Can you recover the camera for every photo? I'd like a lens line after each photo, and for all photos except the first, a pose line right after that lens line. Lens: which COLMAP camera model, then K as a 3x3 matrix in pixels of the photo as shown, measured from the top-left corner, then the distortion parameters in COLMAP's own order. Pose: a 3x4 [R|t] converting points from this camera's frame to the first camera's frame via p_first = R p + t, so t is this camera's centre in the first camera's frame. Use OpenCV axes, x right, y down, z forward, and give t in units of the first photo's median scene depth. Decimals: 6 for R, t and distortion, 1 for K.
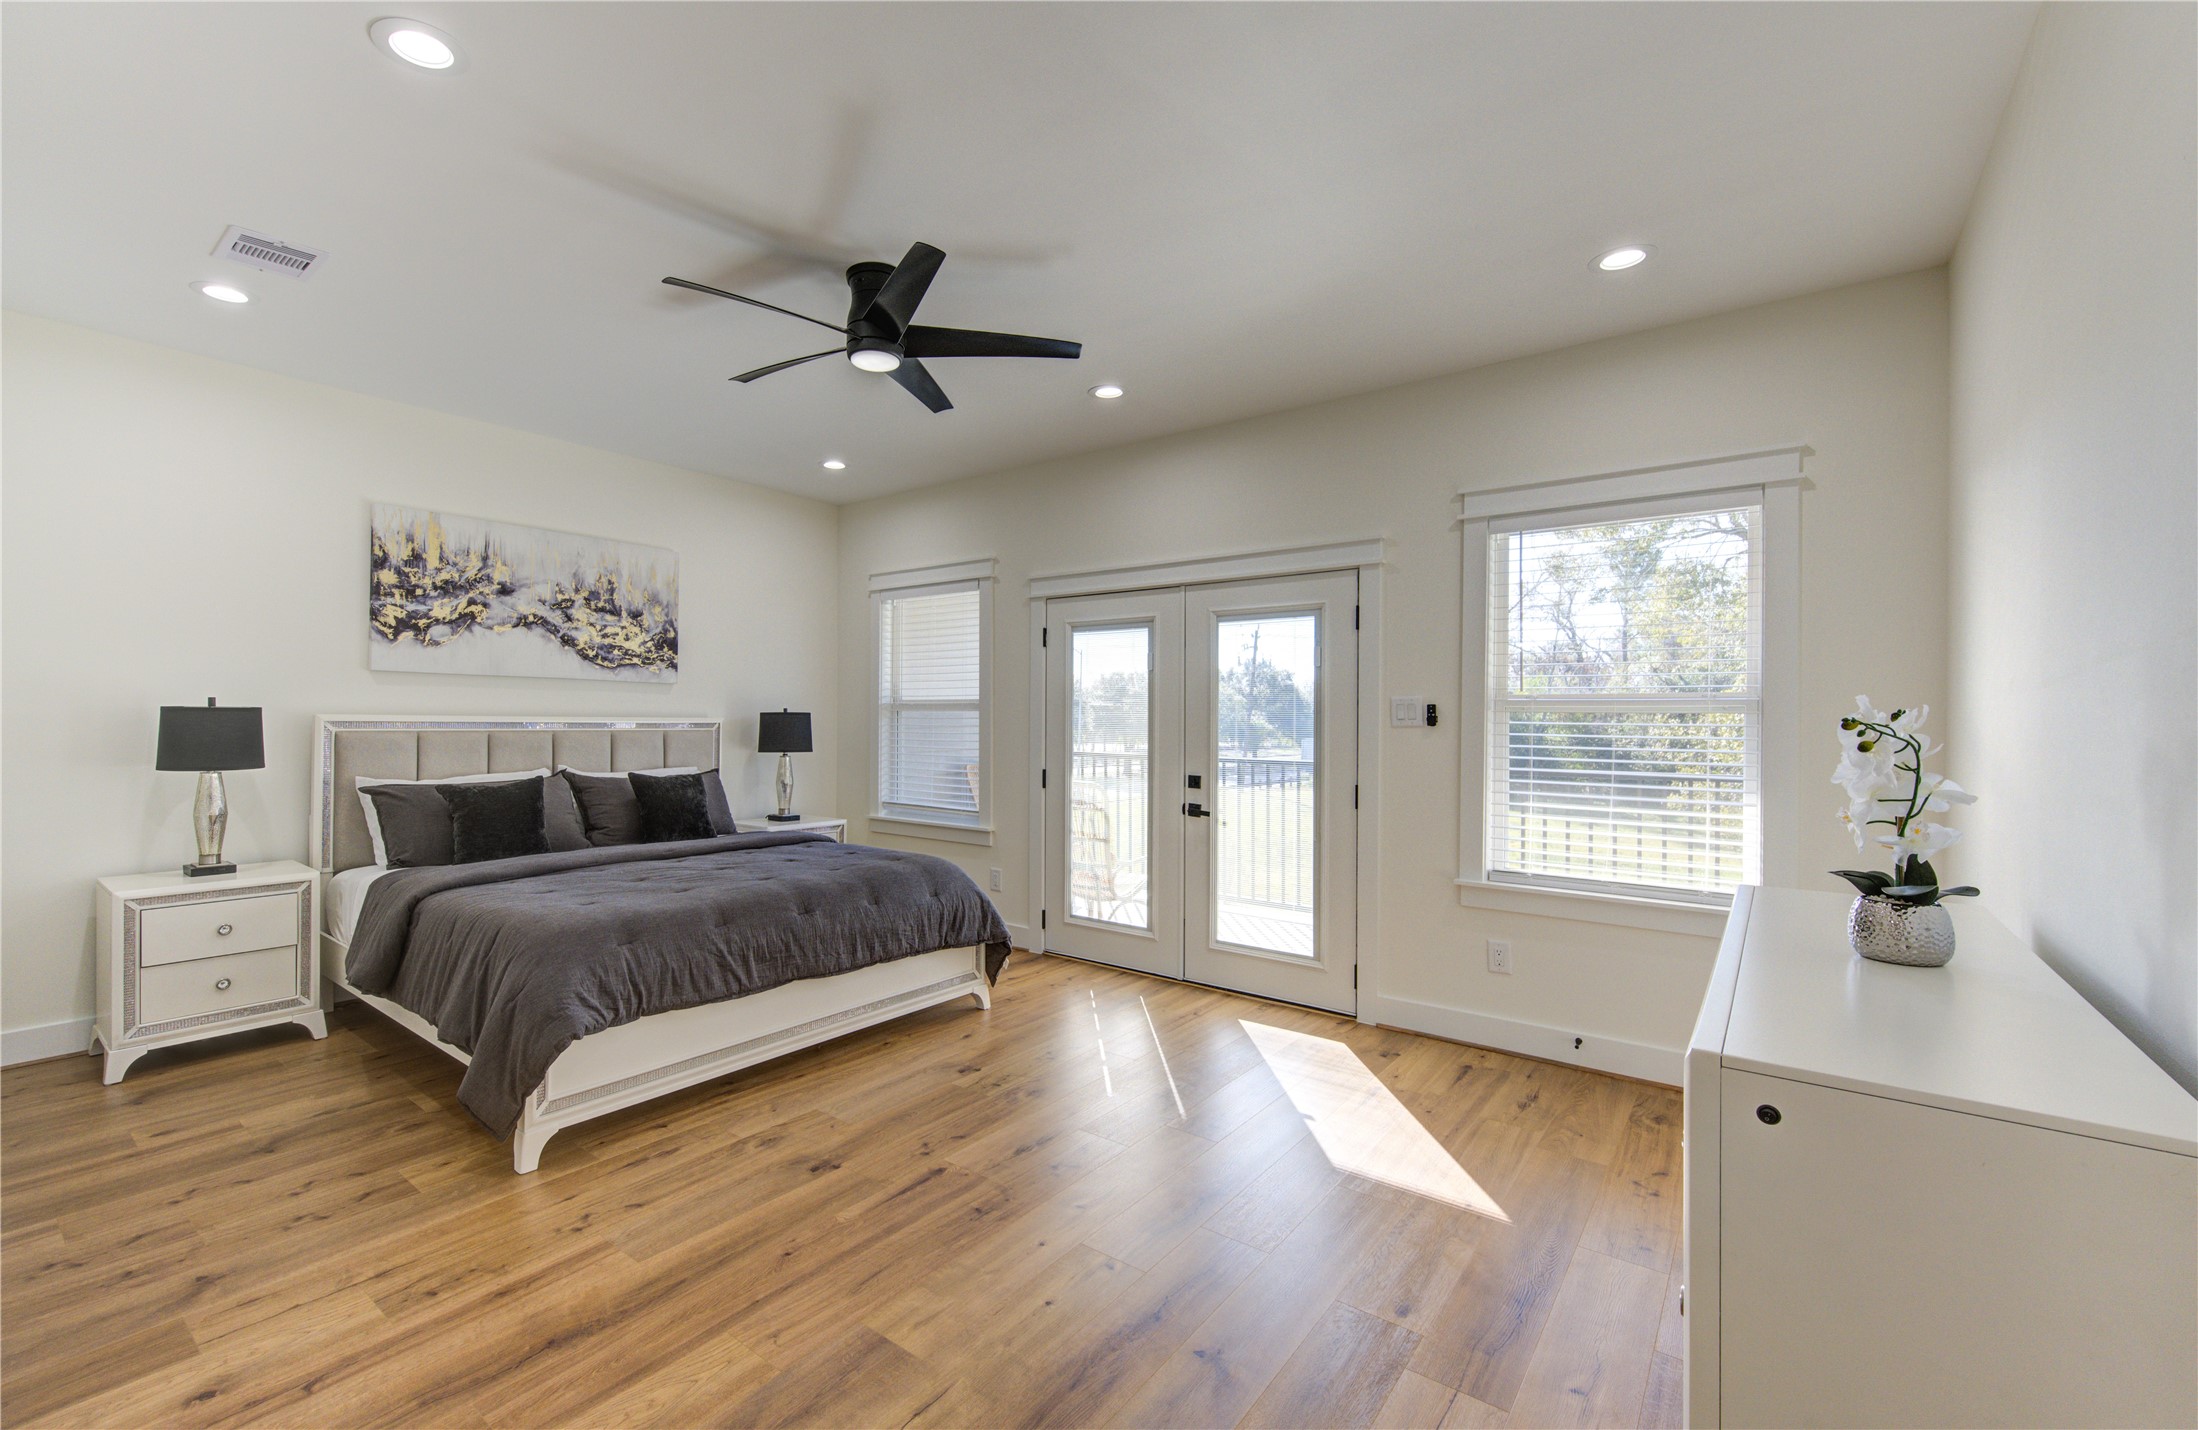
lens RADIAL K [[896.0, 0, 1095.8], [0, 896.0, 726.8], [0, 0, 1]] dist [-0.002861, 0.000204]
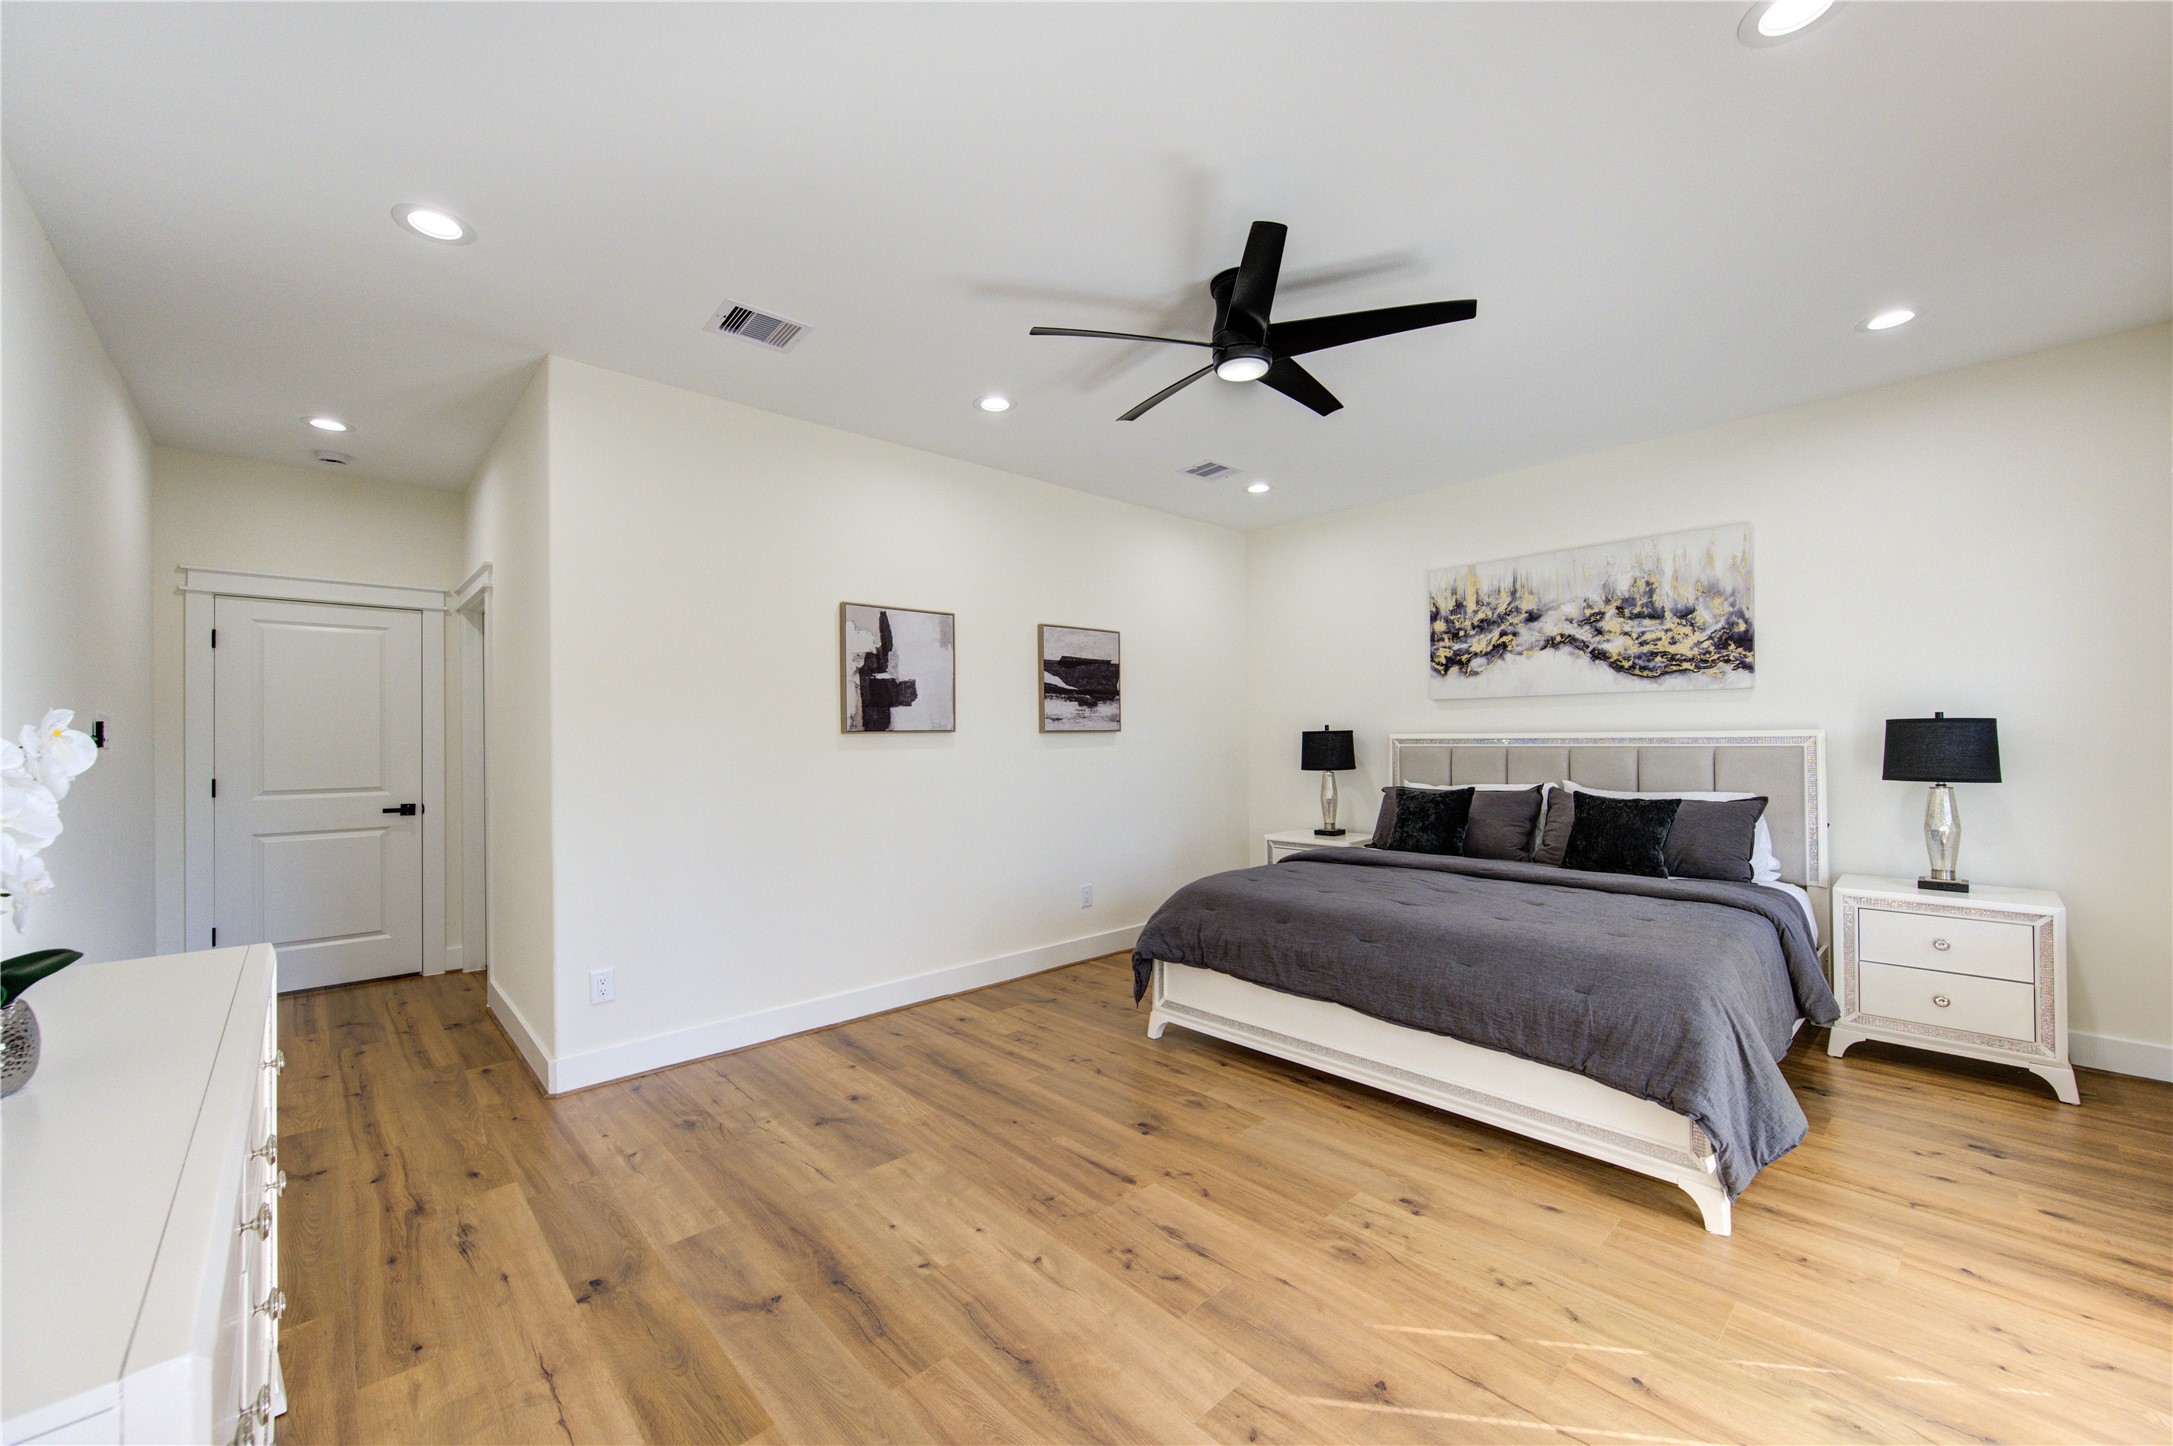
lens RADIAL K [[861.7, 0, 1083.7], [0, 861.7, 727.4], [0, 0, 1]] dist [-0.000035, -0.000922]
pose [[-0.188259, -0.021418, -0.981886, 0.498331], [0.000170, 0.999761, -0.021841, 0.004281], [0.982119, -0.004279, -0.188210, 0.707347]]
